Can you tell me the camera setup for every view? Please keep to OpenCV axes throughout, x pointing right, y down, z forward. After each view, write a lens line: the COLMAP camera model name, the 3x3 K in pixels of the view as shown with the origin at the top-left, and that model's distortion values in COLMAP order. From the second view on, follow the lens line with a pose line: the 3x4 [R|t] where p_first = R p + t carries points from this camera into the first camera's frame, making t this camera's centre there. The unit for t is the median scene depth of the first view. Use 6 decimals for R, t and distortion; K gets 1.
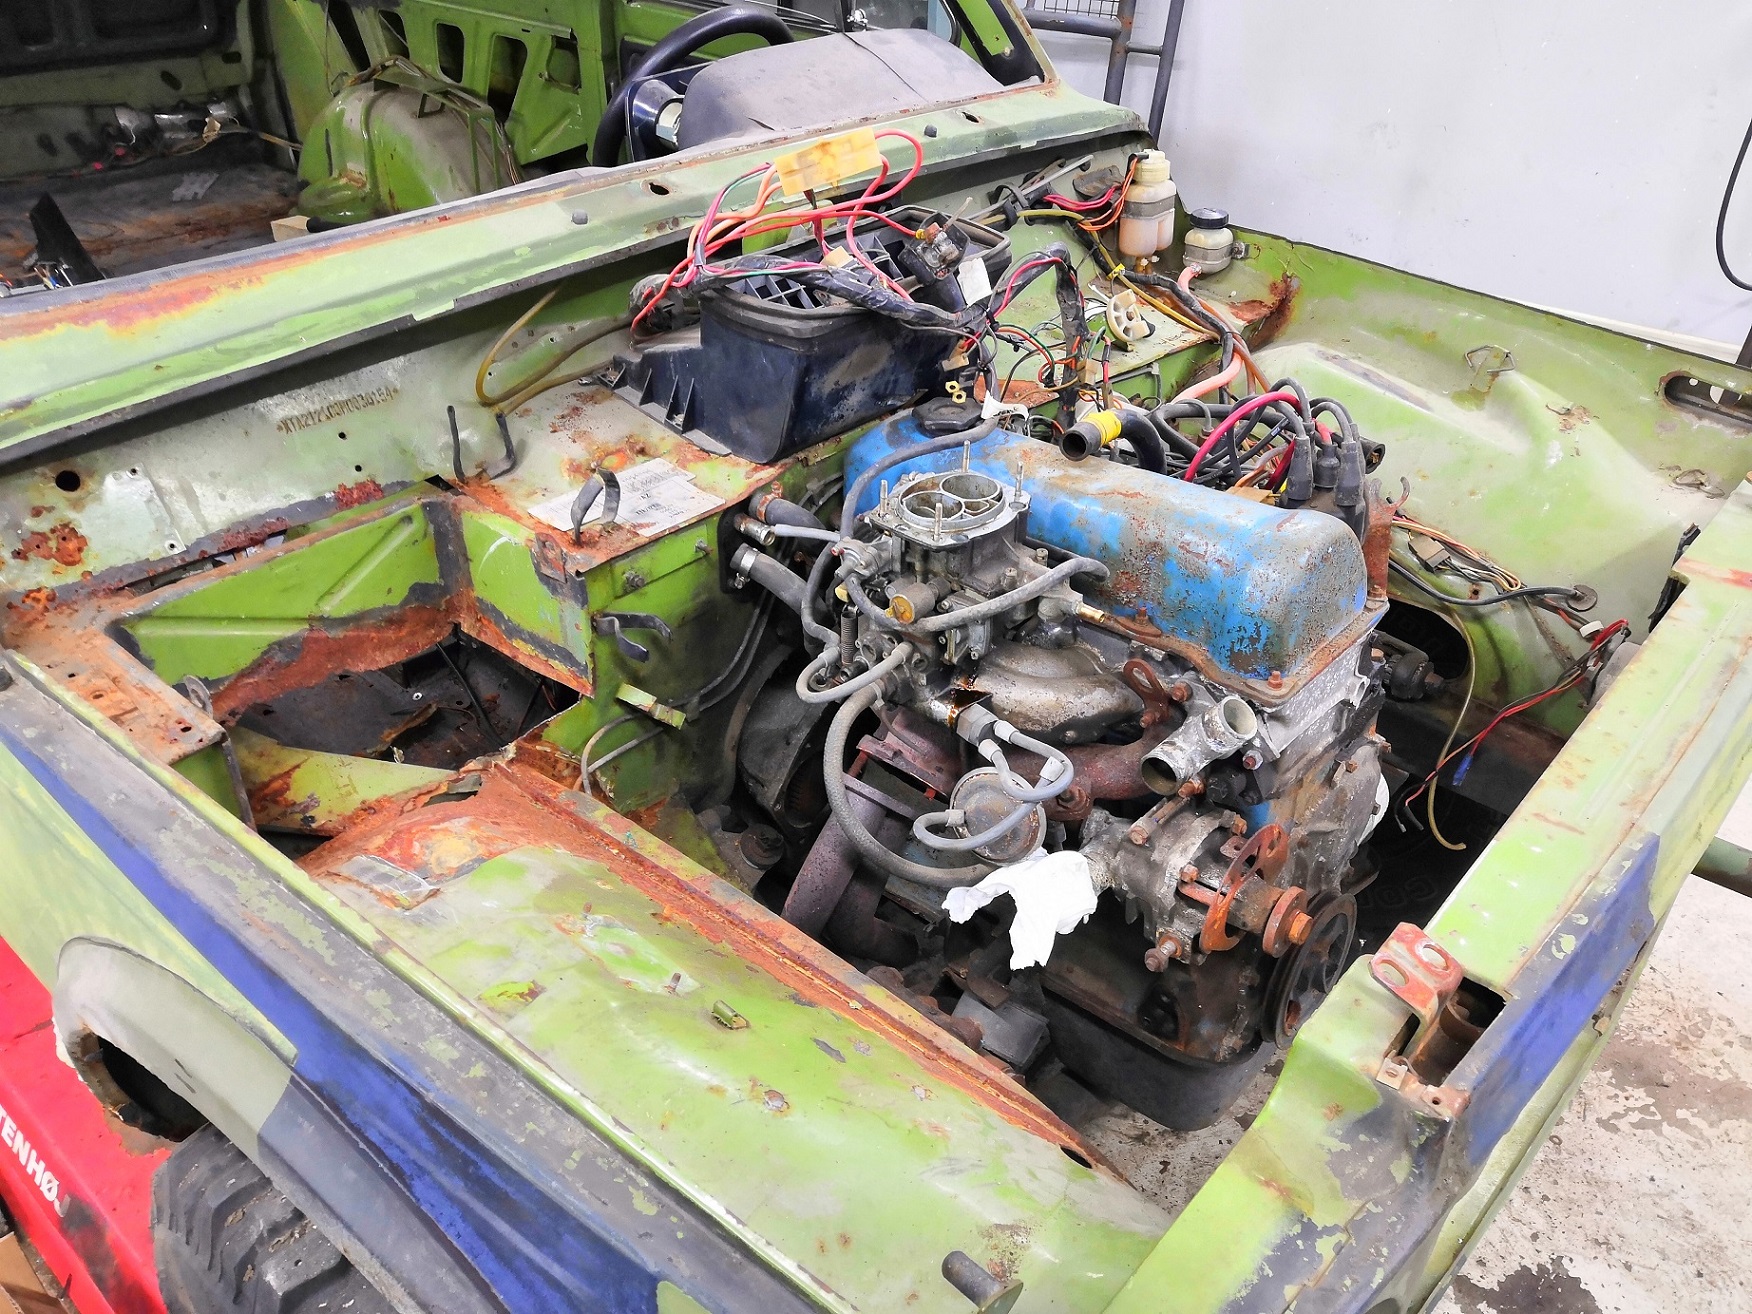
lens RADIAL K [[1381.5, 0, 876.0], [0, 1381.5, 657.0], [0, 0, 1]] dist [-0.012320, 0.046321]
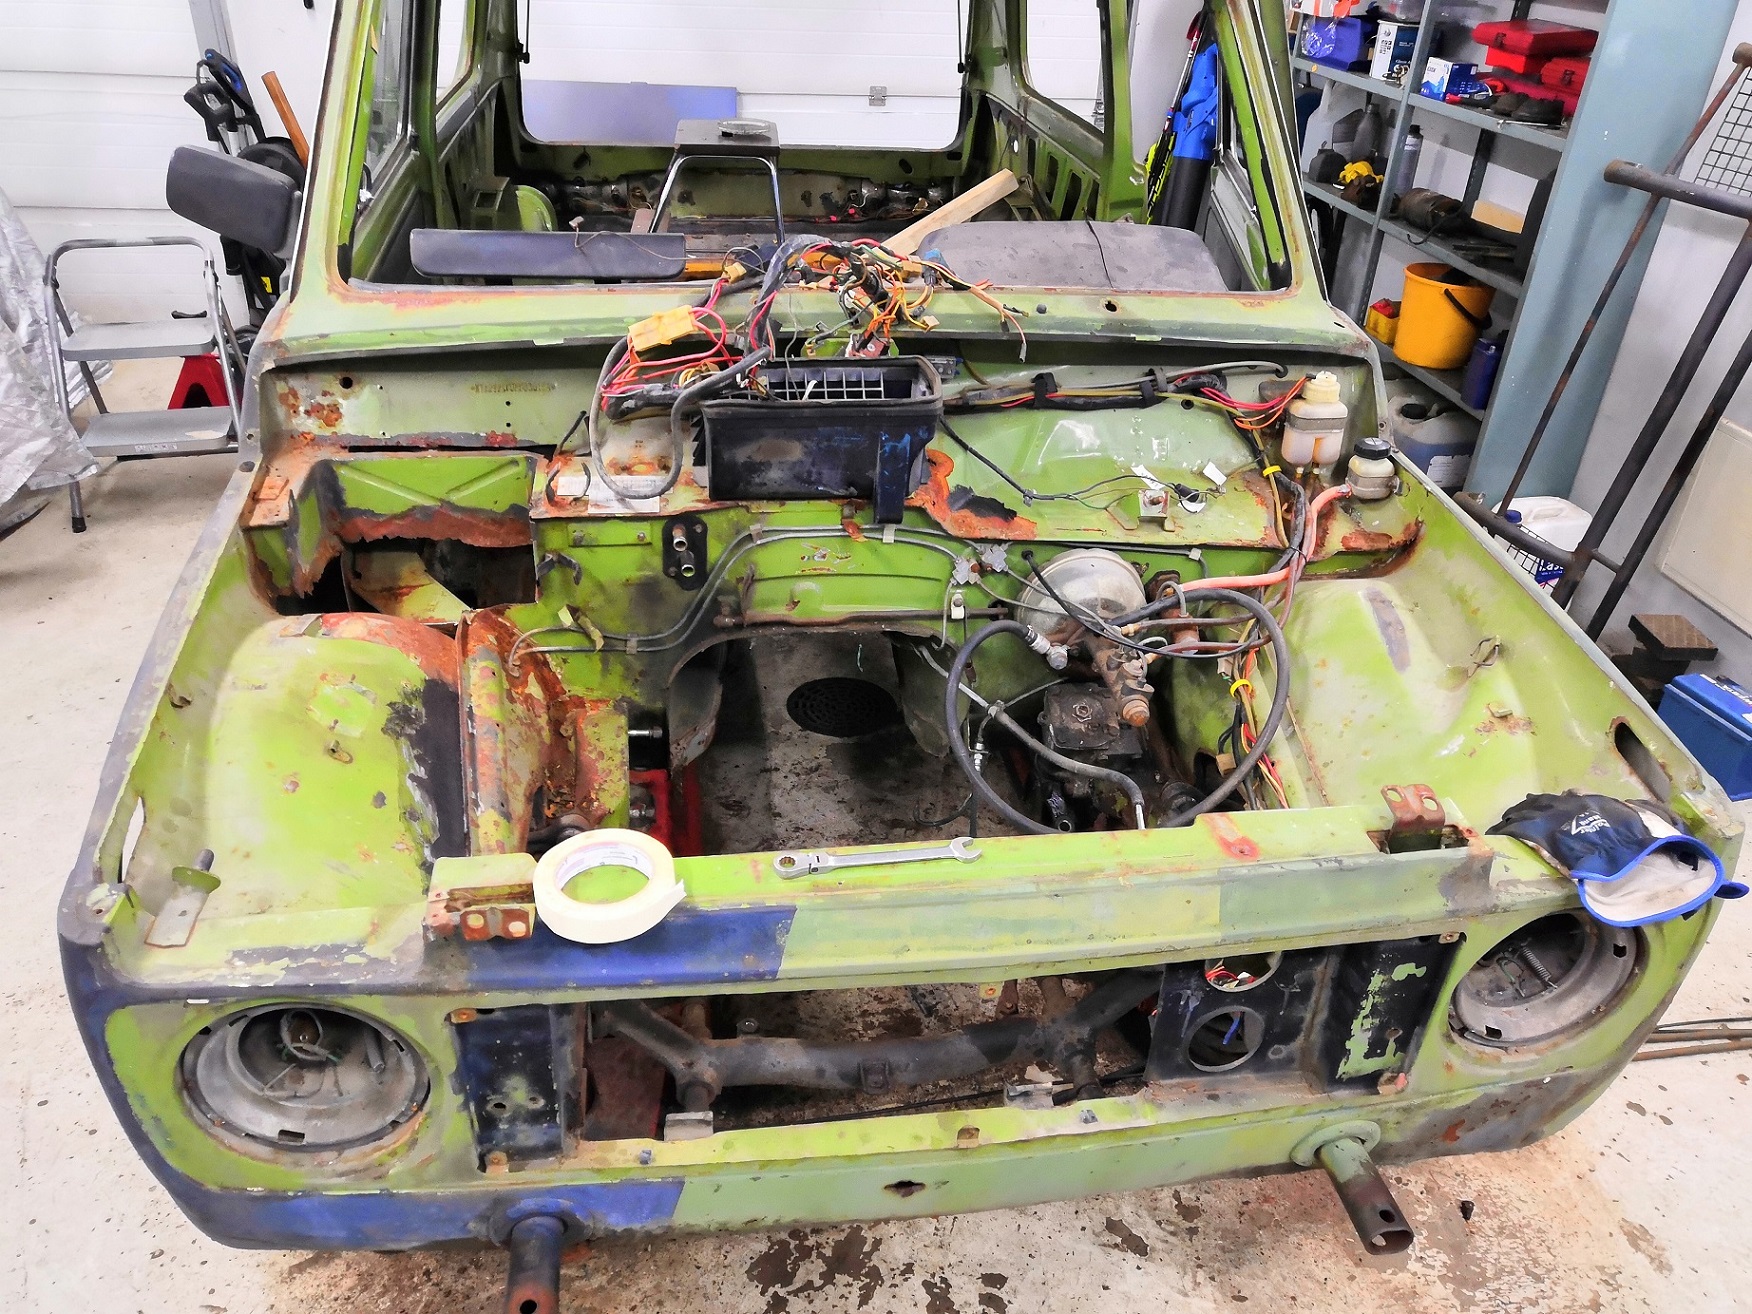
lens RADIAL K [[1324.4, 0, 876.0], [0, 1324.4, 657.0], [0, 0, 1]] dist [-0.022373, 0.039229]
pose [[0.766648, 0.352407, -0.536712, 0.820769], [-0.377722, 0.923504, 0.066832, -0.141710], [0.519207, 0.151491, 0.841115, -0.032594]]
